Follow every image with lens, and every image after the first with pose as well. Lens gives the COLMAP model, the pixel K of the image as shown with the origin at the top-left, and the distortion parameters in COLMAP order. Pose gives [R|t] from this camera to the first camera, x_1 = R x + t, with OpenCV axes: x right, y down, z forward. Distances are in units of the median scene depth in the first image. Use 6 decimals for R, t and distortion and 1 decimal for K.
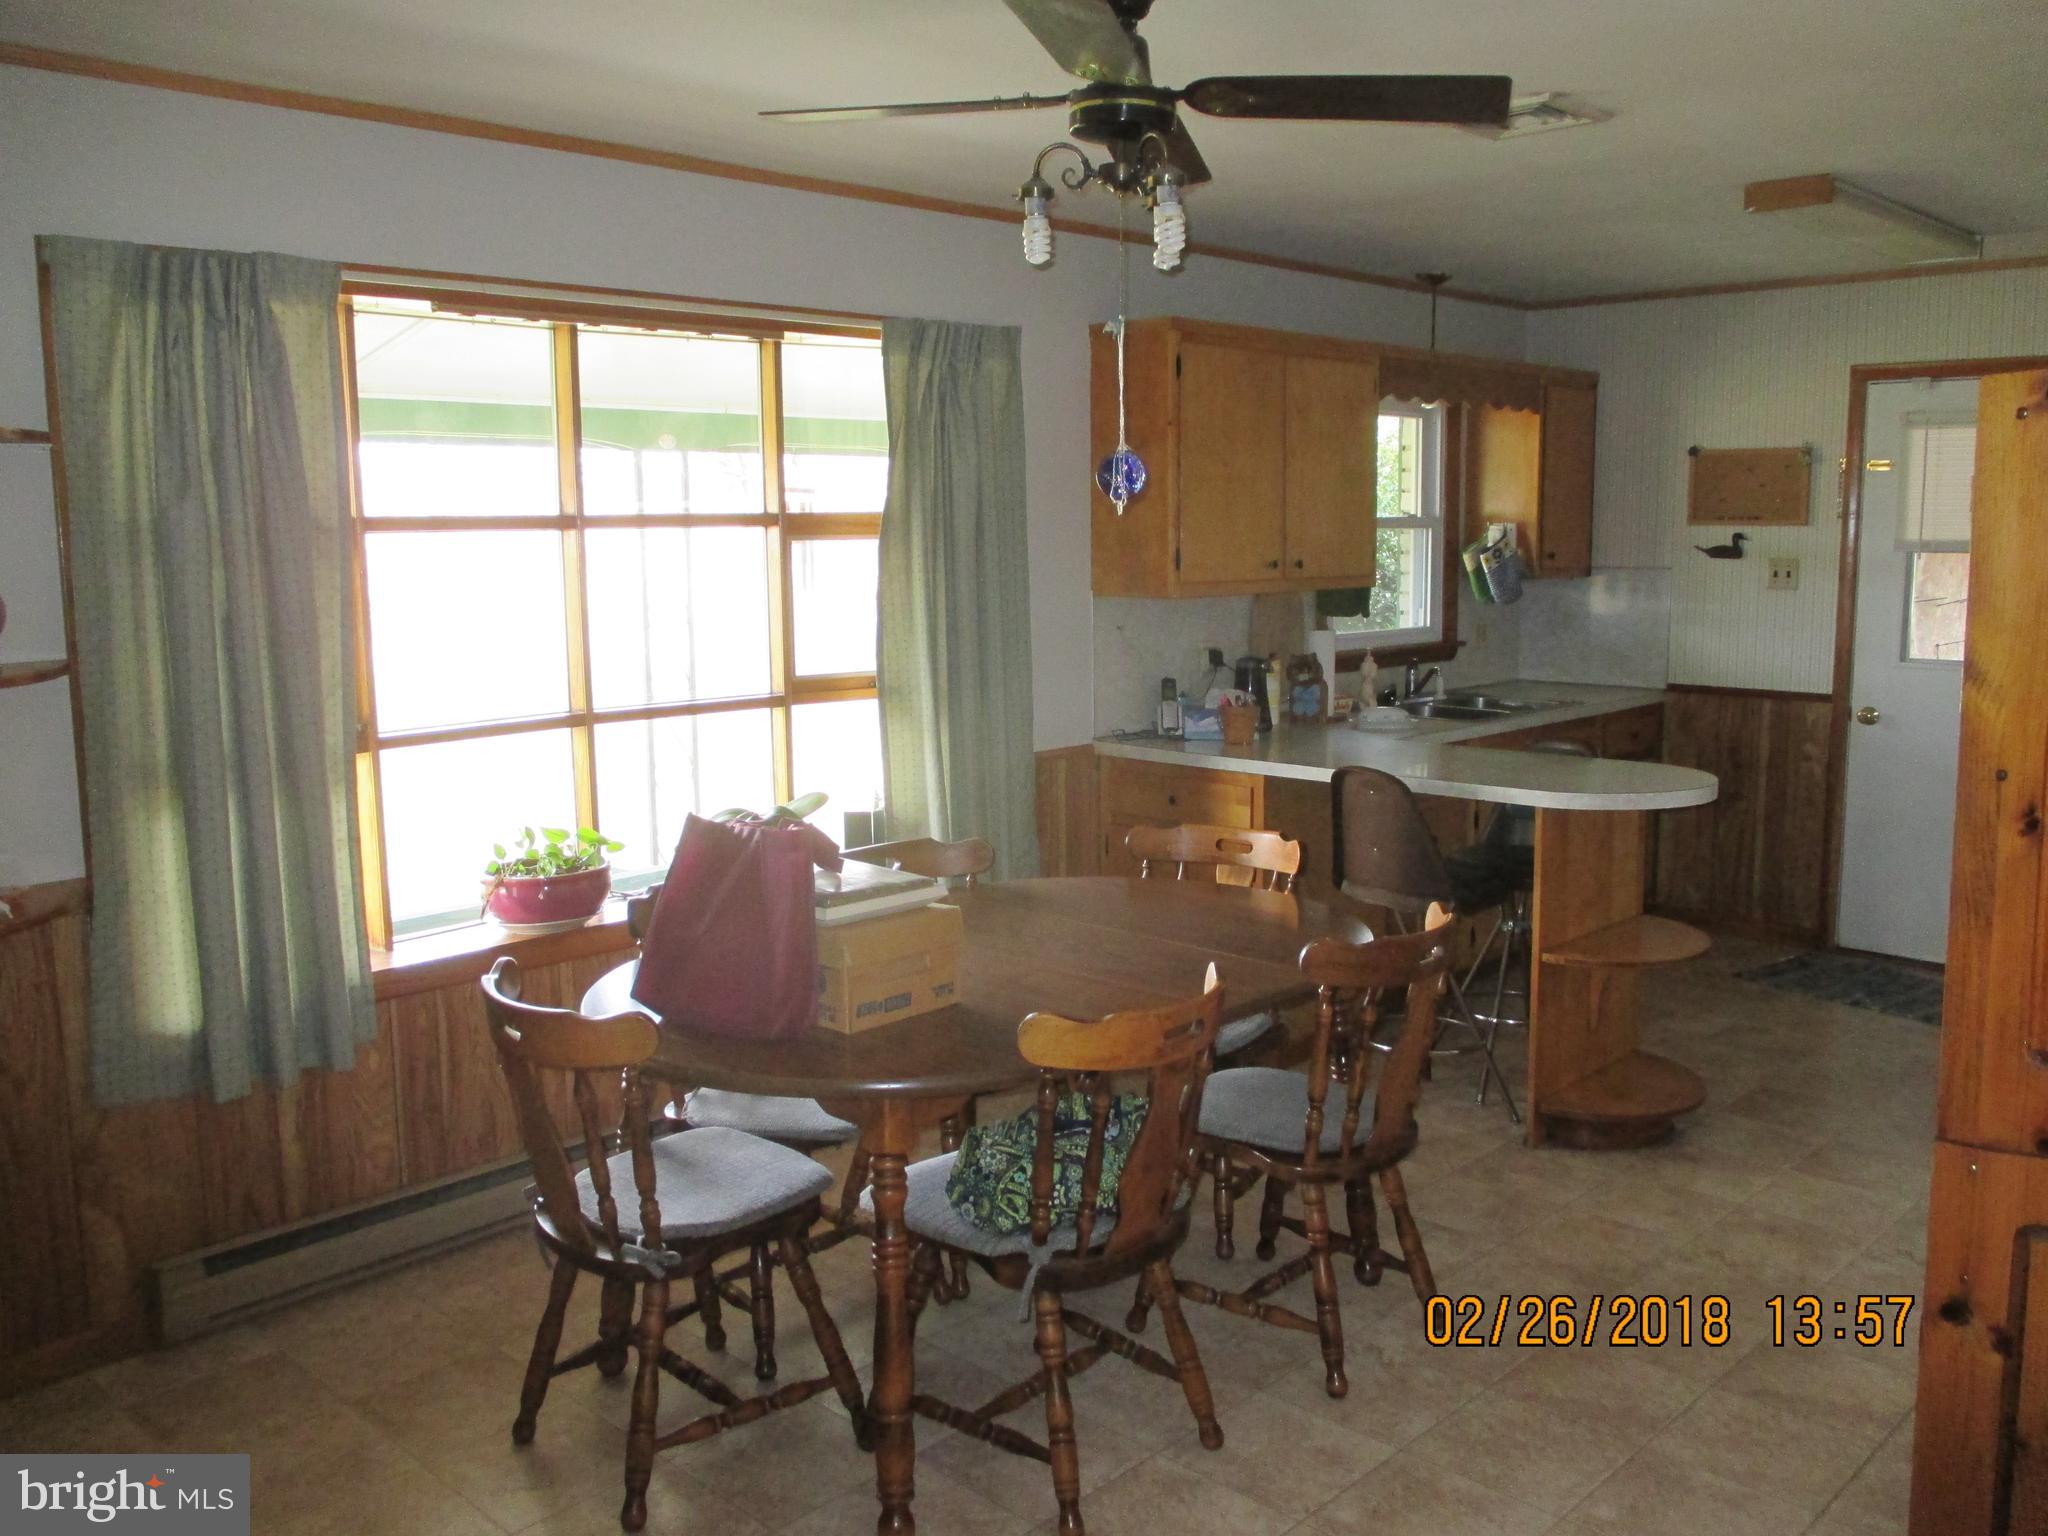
lens RADIAL K [[1713.3, 0, 1018.4], [0, 1713.3, 719.9], [0, 0, 1]] dist [-0.024062, 0.007911]
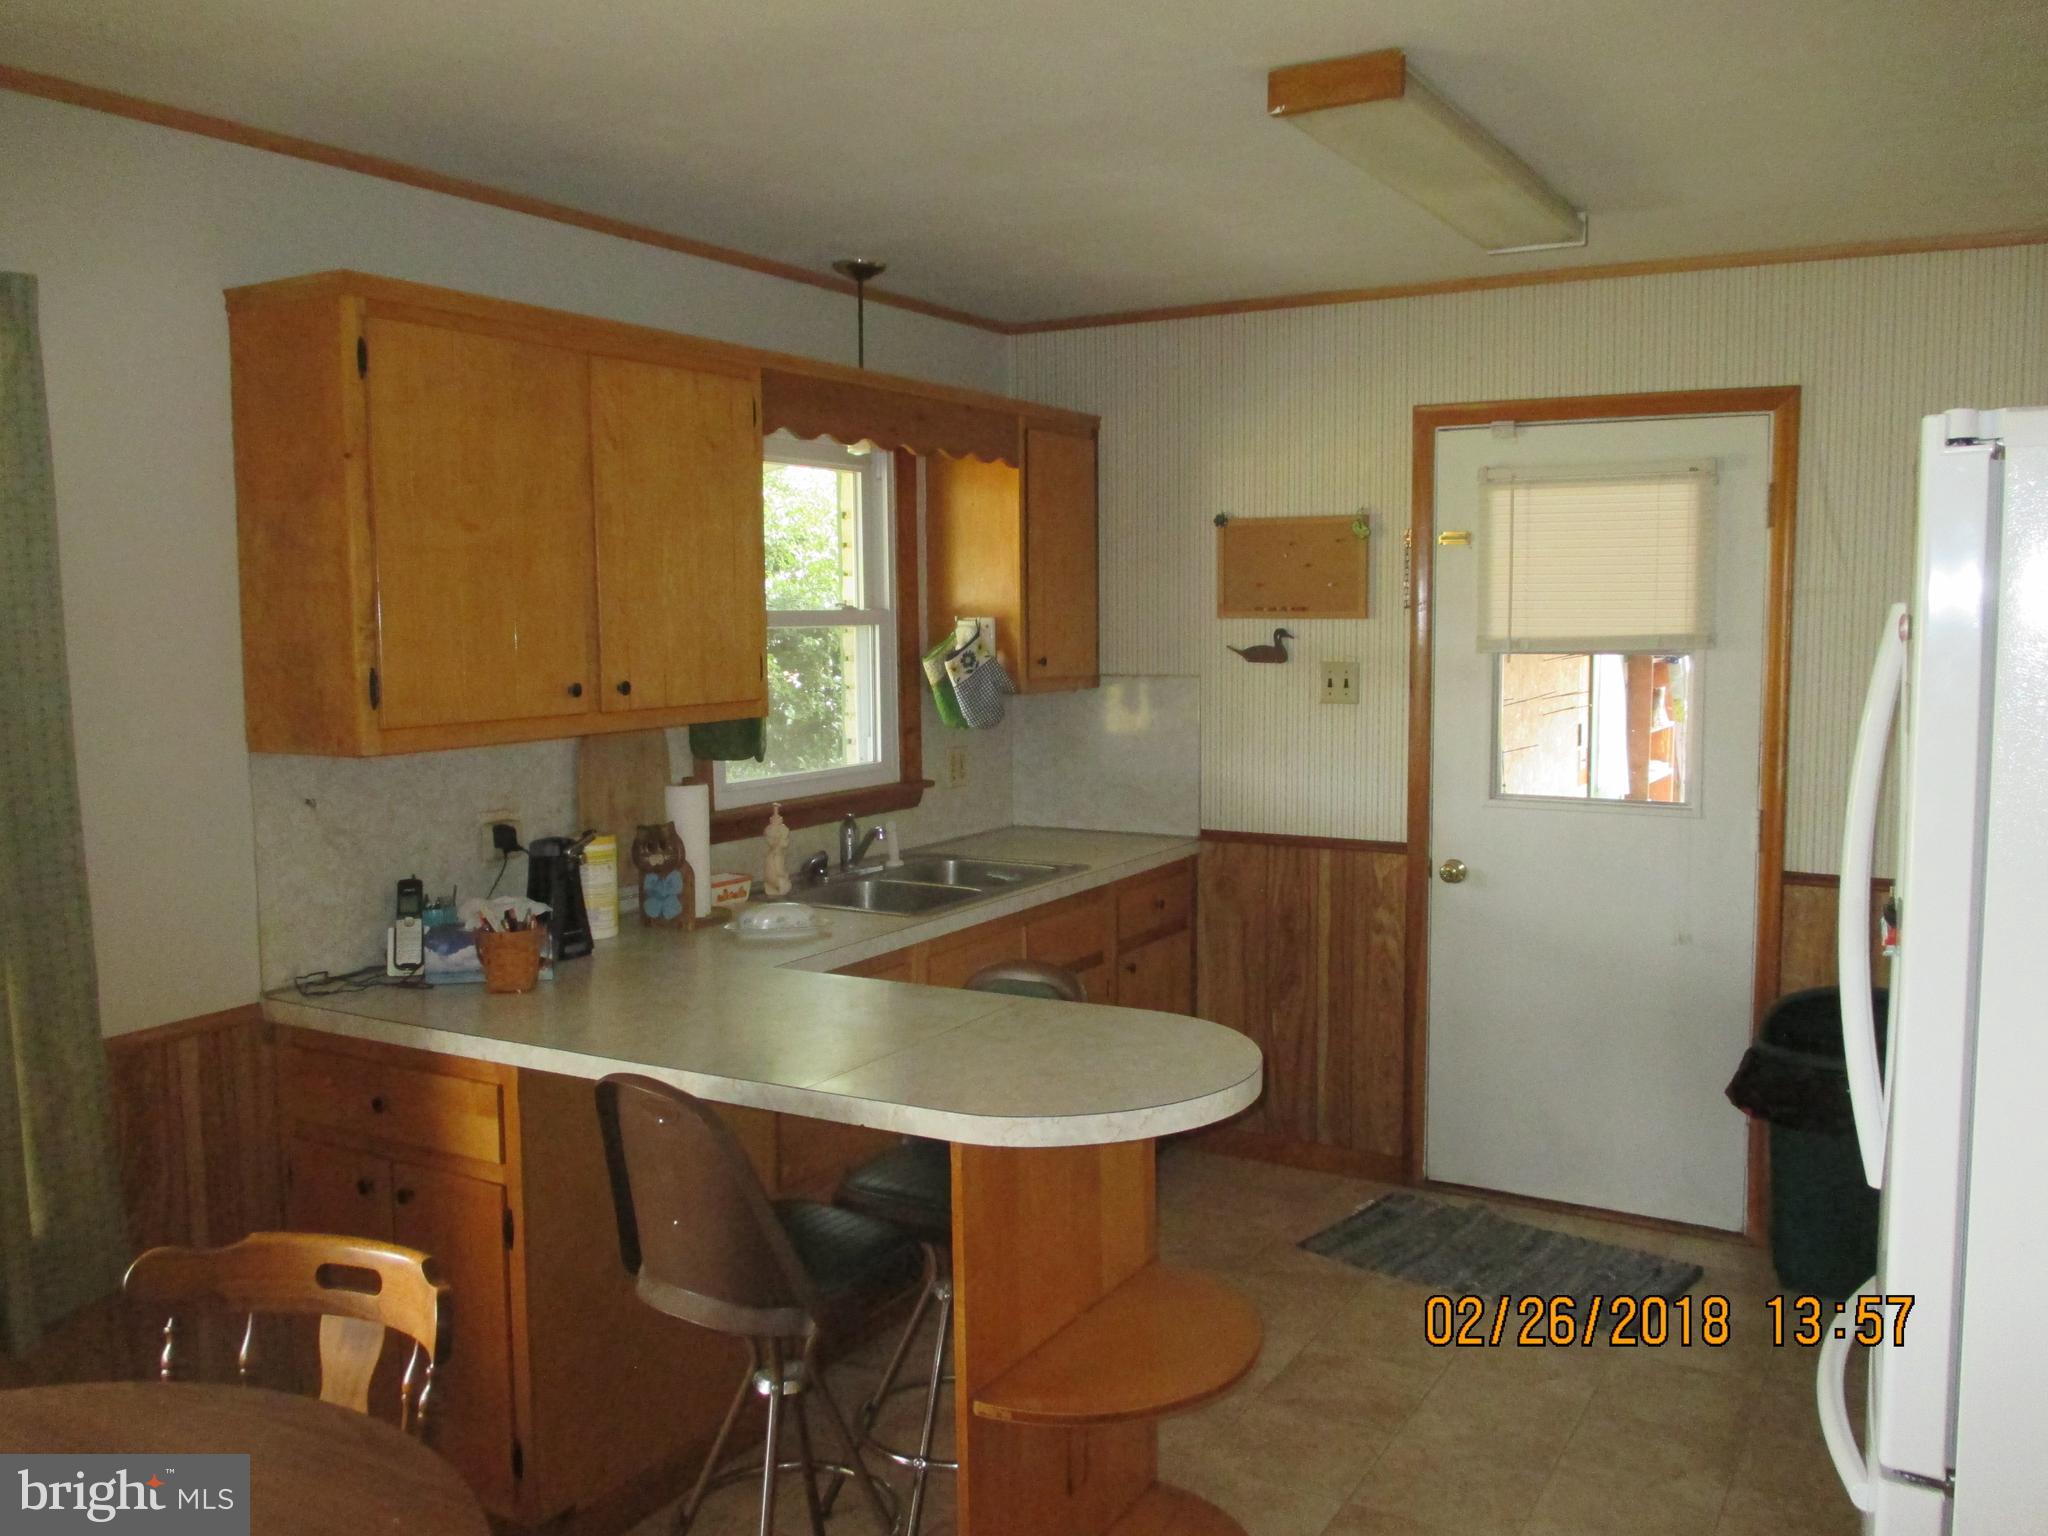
lens RADIAL K [[1713.3, 0, 1018.4], [0, 1713.3, 719.9], [0, 0, 1]] dist [-0.024062, 0.007911]
pose [[0.970494, -0.019687, 0.240320, 0.131793], [0.031697, 0.998429, -0.046214, -0.039470], [-0.239032, 0.052467, 0.969593, 0.308263]]
